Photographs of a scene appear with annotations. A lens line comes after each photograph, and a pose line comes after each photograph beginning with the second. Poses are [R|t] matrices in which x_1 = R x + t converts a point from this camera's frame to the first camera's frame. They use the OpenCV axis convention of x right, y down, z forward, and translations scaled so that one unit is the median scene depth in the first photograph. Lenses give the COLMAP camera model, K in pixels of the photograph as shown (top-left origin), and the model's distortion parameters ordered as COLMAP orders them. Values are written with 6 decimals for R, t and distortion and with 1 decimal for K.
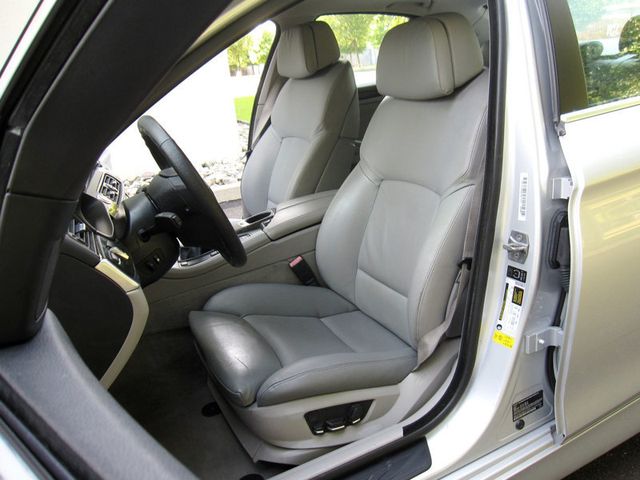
lens RADIAL K [[520.9, 0, 320.0], [0, 520.9, 240.0], [0, 0, 1]] dist [-0.013193, 0.000160]
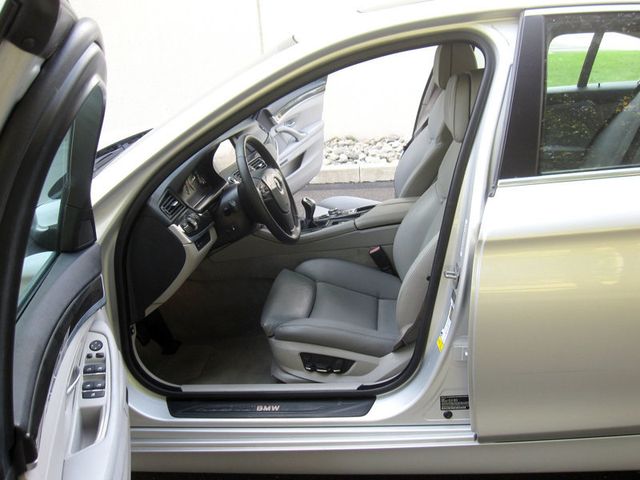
lens RADIAL K [[578.2, 0, 320.0], [0, 578.2, 240.0], [0, 0, 1]] dist [0.005272, 0.001261]
pose [[0.857359, 0.210465, -0.469724, 0.664173], [-0.180311, 0.977563, 0.108898, -0.148841], [0.482104, -0.008668, 0.876071, -0.359167]]
